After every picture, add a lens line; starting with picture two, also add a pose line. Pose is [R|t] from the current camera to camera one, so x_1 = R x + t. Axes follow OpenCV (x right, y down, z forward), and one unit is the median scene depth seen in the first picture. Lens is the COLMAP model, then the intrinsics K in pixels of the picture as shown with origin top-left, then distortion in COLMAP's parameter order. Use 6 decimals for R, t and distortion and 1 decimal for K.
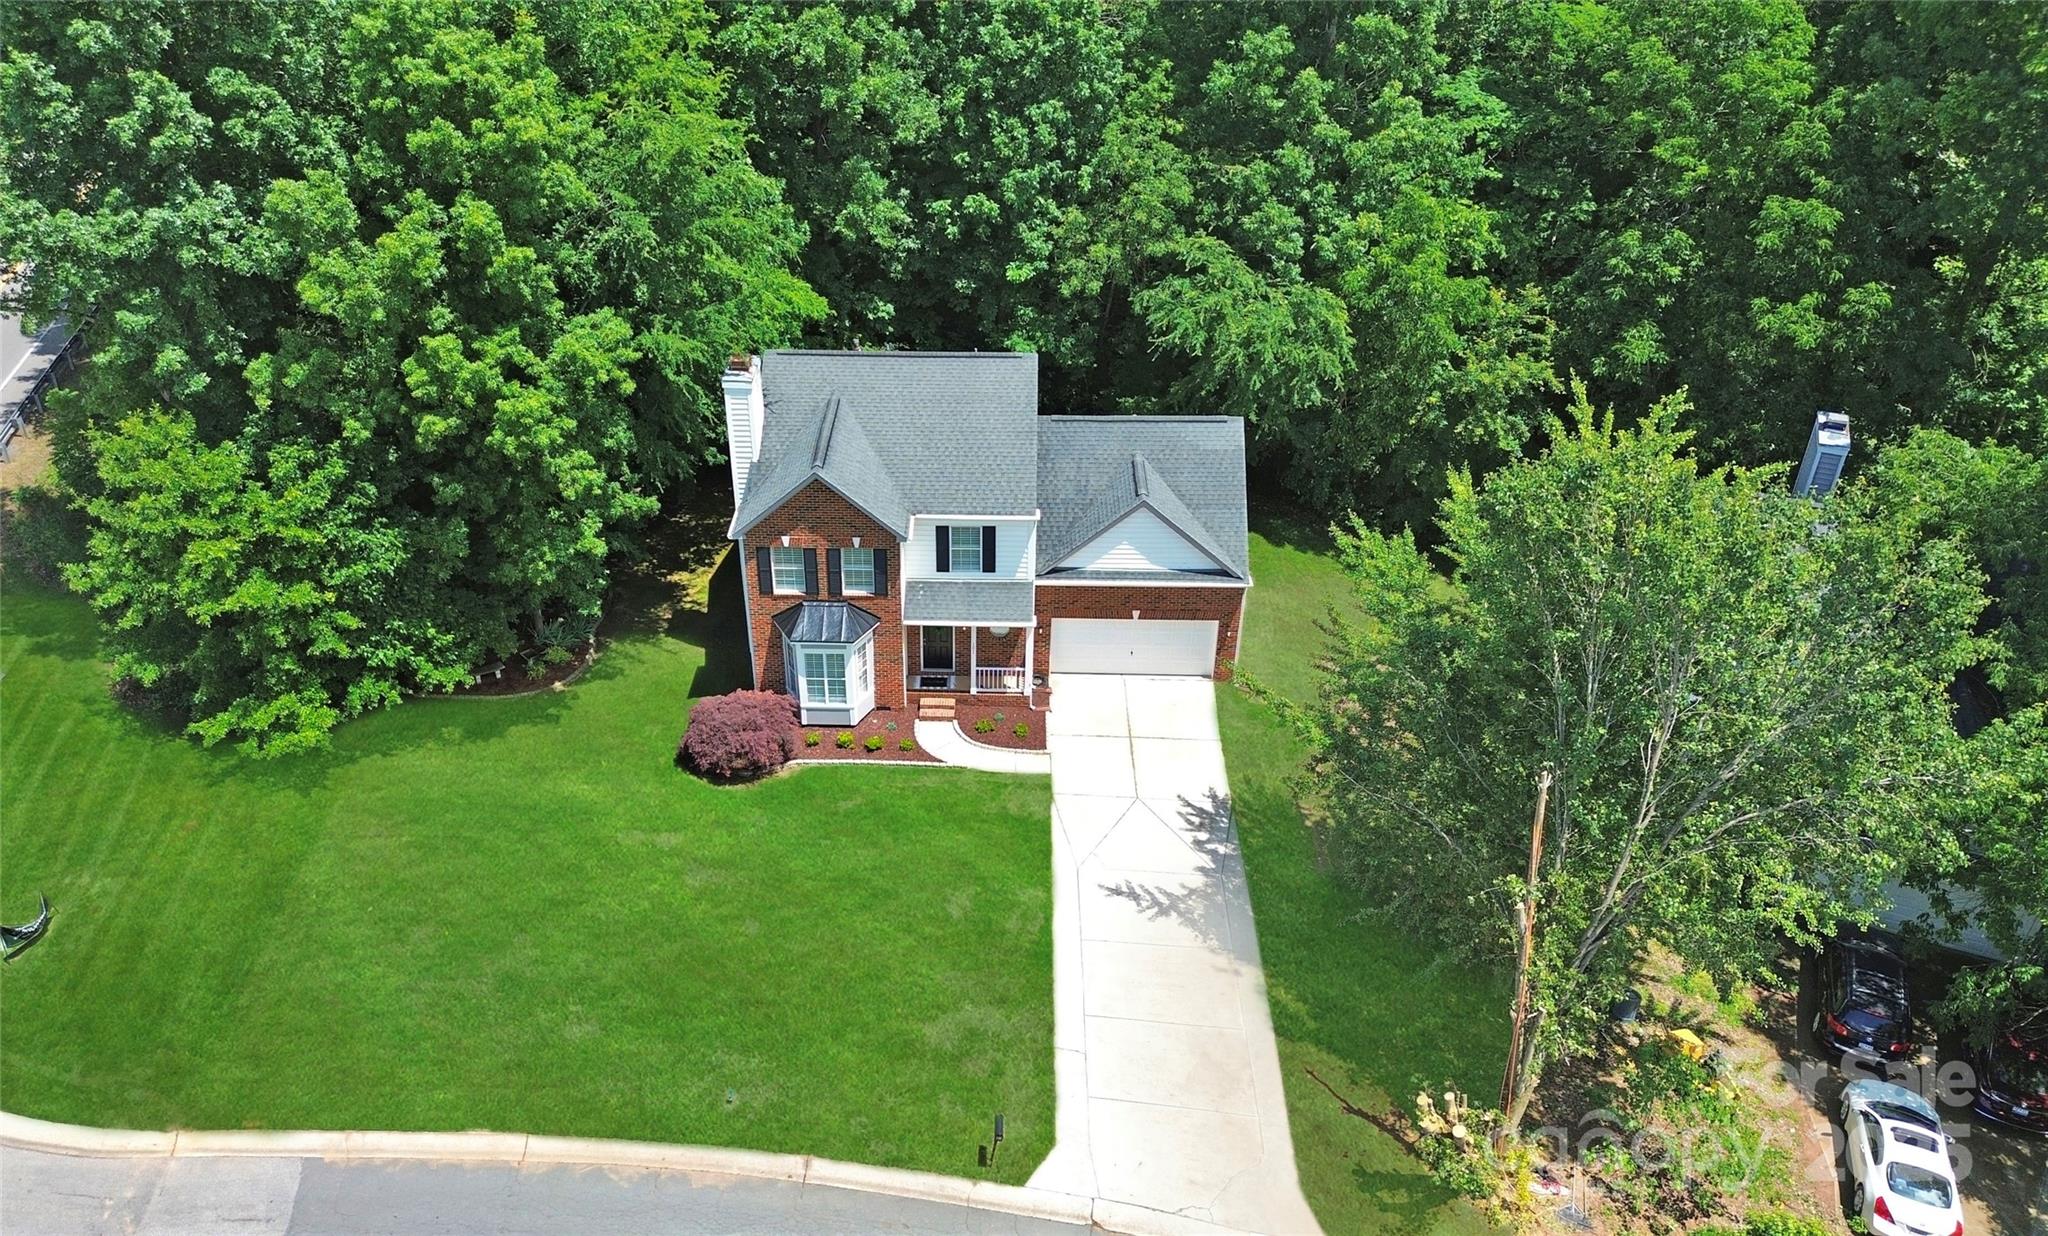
lens RADIAL K [[1529.0, 0, 954.3], [0, 1529.0, 640.0], [0, 0, 1]] dist [0.004145, 0.005133]
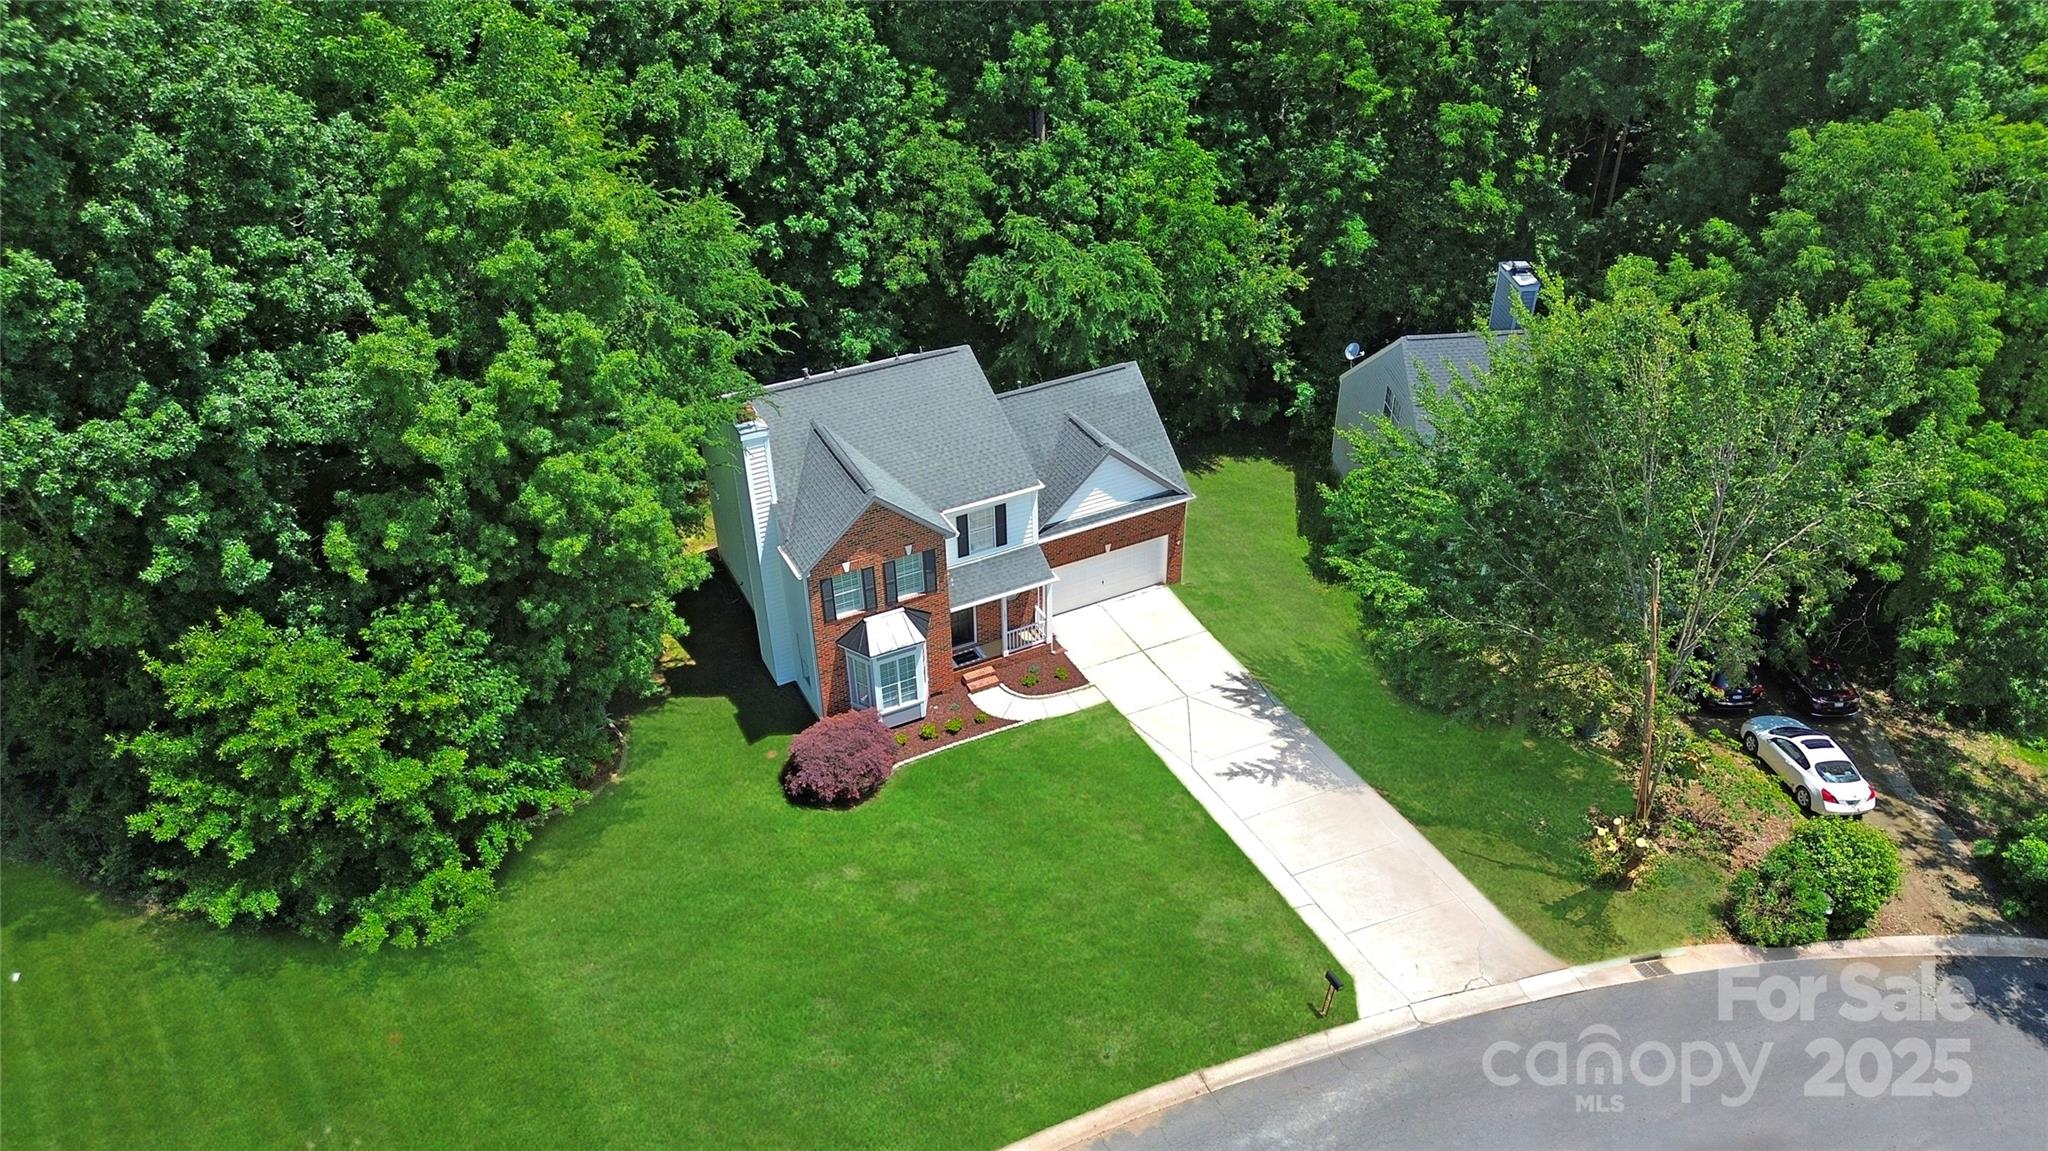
lens RADIAL K [[1456.3, 0, 1031.9], [0, 1456.3, 568.0], [0, 0, 1]] dist [0.046052, -0.004167]
pose [[0.874094, -0.276237, 0.399565, -0.389581], [0.277793, 0.959046, 0.055327, -0.082259], [-0.398485, 0.062635, 0.915034, 0.026127]]
